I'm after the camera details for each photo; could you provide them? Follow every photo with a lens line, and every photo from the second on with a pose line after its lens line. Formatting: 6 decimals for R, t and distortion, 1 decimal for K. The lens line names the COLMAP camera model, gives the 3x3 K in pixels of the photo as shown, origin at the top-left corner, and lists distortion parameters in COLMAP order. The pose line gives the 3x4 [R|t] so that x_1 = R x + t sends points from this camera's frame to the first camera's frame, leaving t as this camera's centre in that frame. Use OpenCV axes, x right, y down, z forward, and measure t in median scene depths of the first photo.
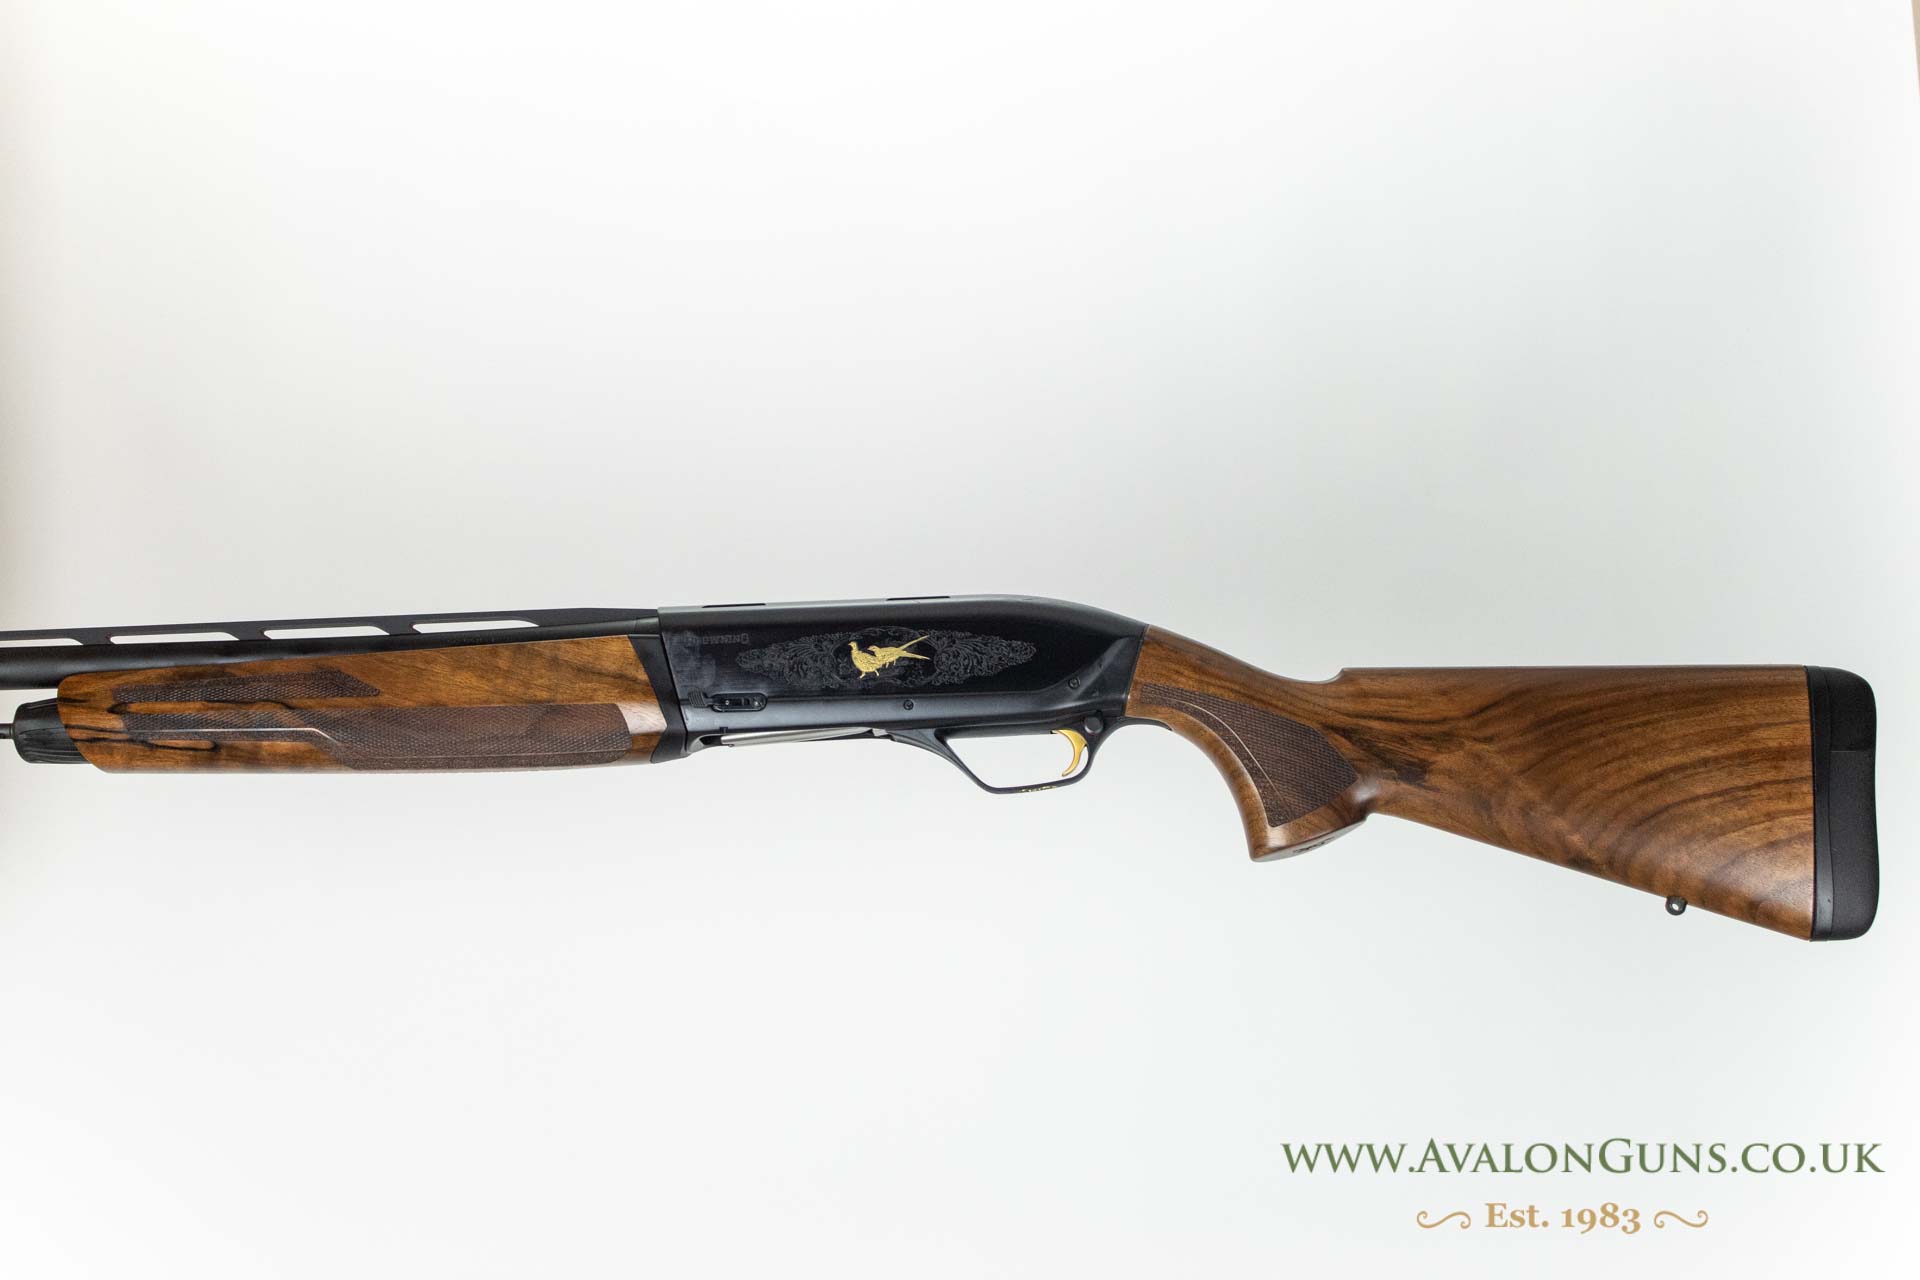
lens RADIAL K [[3144.2, 0, 960.4], [0, 3144.2, 640.1], [0, 0, 1]] dist [0.024127, 0.000000]
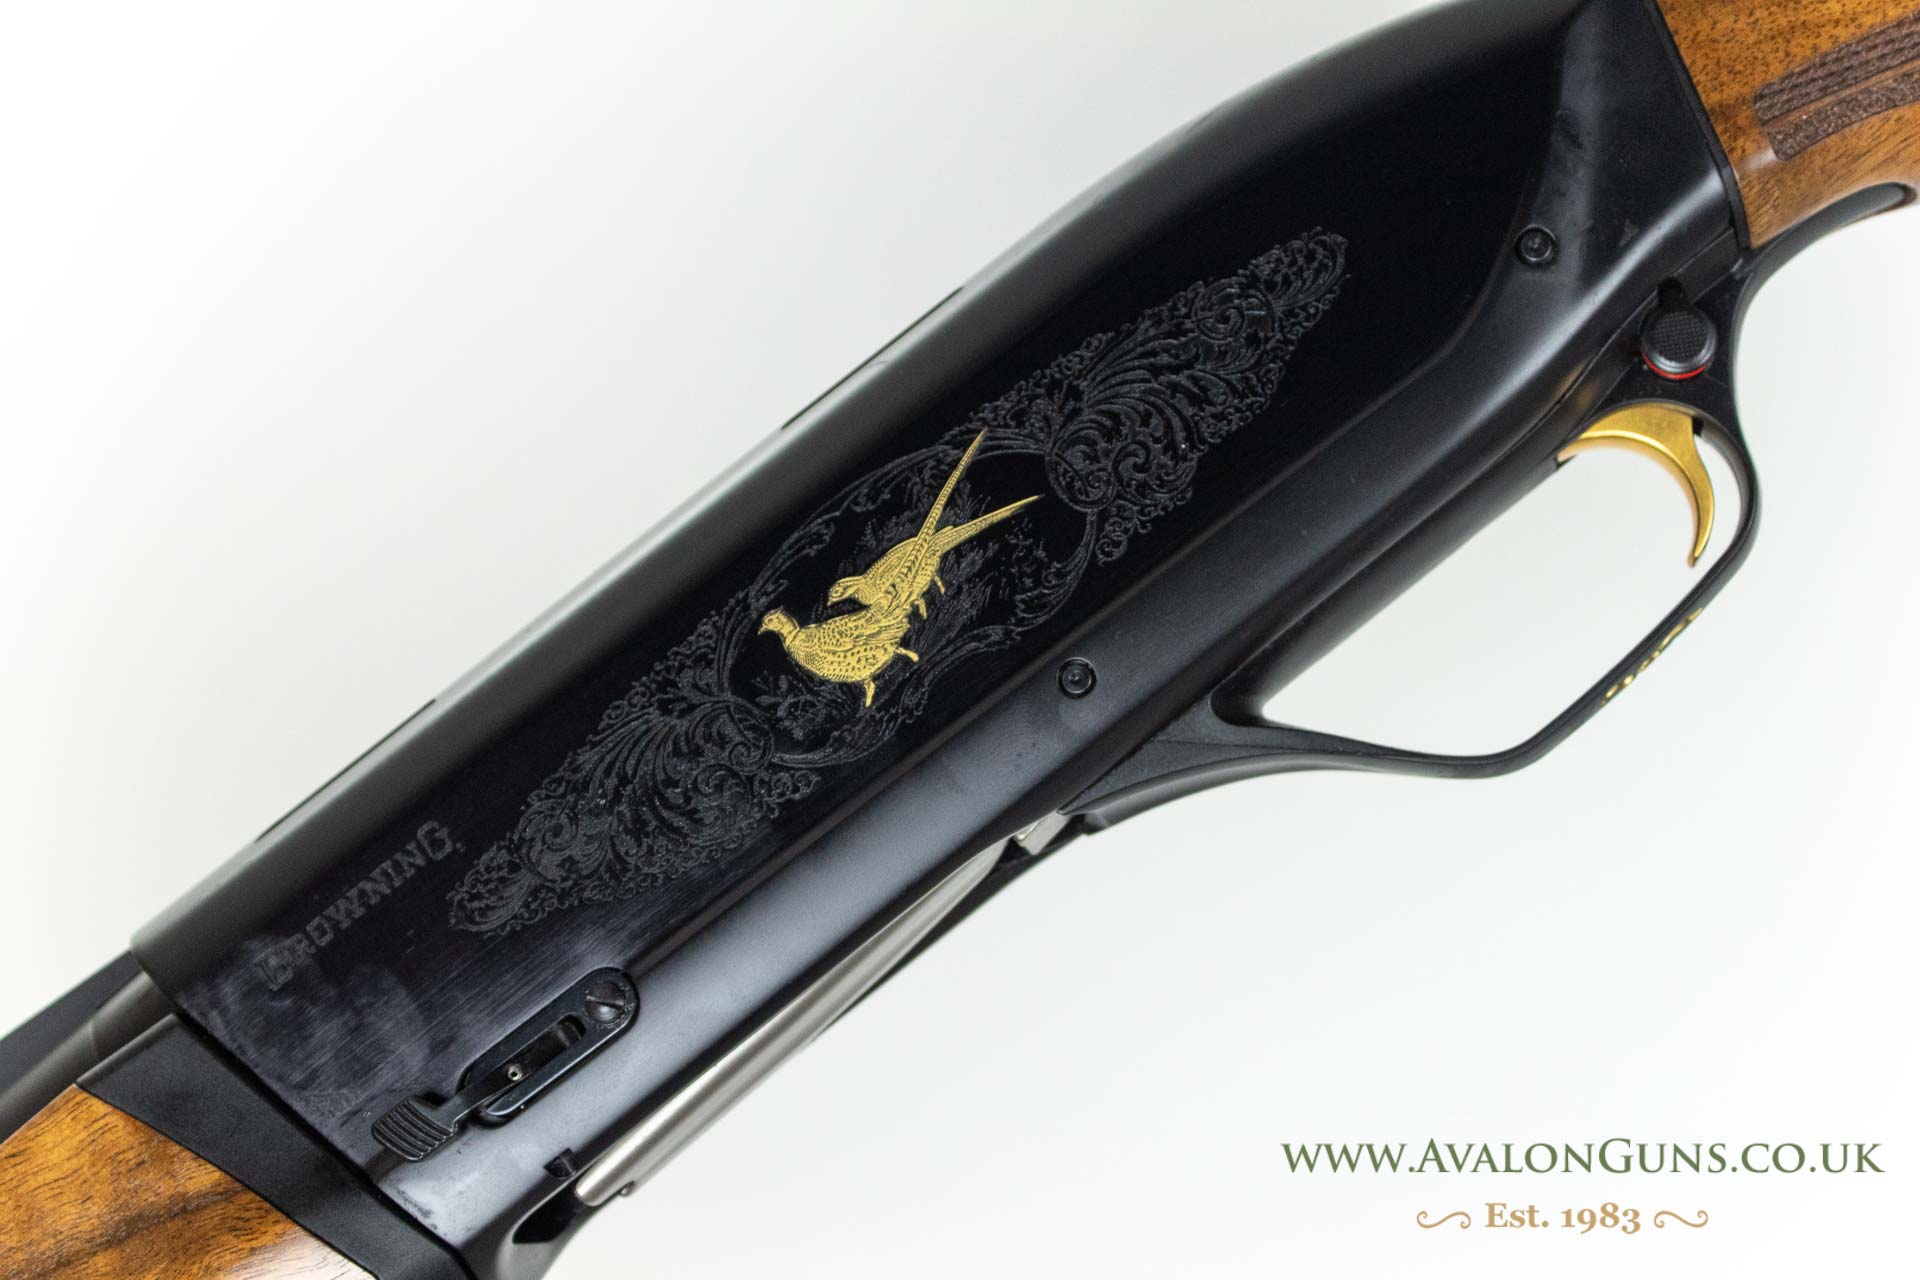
lens RADIAL K [[3144.2, 0, 959.7], [0, 3144.2, 640.1], [0, 0, 1]] dist [0.024127, 0.000000]
pose [[0.813412, -0.579297, 0.052689, -0.036188], [0.581098, 0.813325, -0.028760, 0.019615], [-0.026193, 0.054011, 0.998197, 0.730581]]
